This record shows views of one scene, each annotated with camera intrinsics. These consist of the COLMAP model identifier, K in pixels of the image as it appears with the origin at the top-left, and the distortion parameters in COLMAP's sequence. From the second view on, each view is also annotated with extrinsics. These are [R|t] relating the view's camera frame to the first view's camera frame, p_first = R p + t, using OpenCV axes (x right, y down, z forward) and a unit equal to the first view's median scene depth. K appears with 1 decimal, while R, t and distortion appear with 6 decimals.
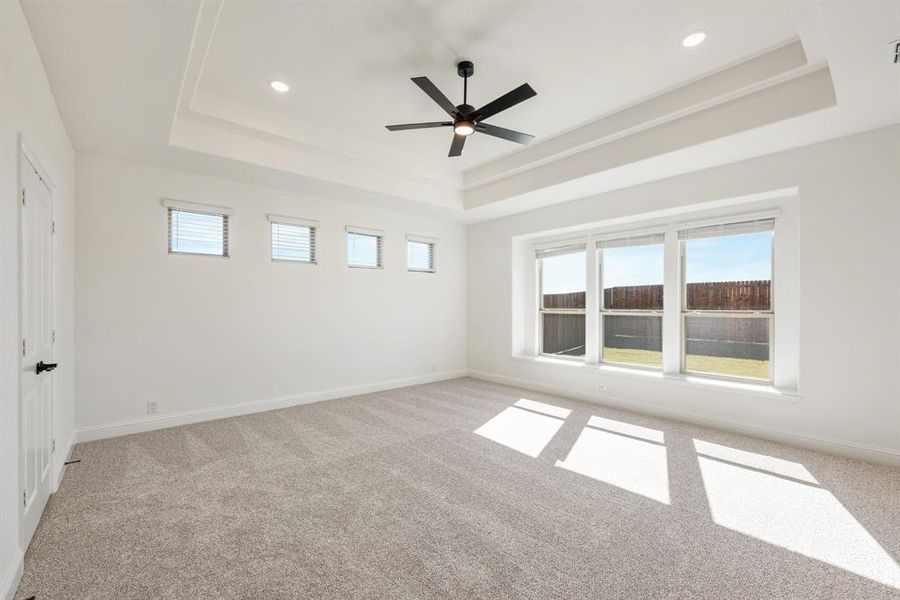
lens RADIAL K [[363.8, 0, 447.6], [0, 363.8, 297.7], [0, 0, 1]] dist [0.000286, 0.000091]
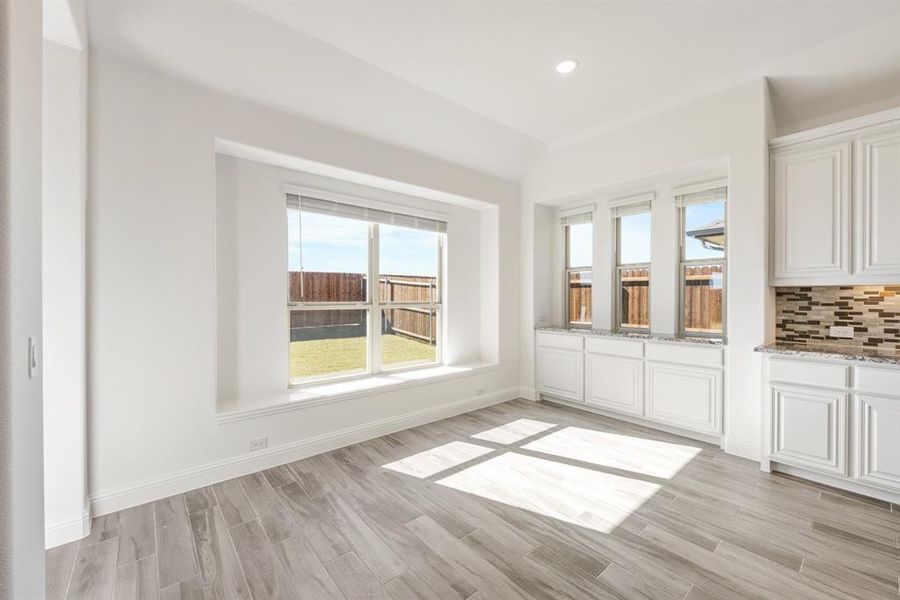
lens RADIAL K [[363.8, 0, 447.6], [0, 363.8, 297.7], [0, 0, 1]] dist [0.000286, 0.000091]
pose [[0.010929, 0.006427, 0.999920, -0.214308], [-0.026626, 0.999627, -0.006135, 0.023533], [-0.999586, -0.026557, 0.011096, 0.798943]]
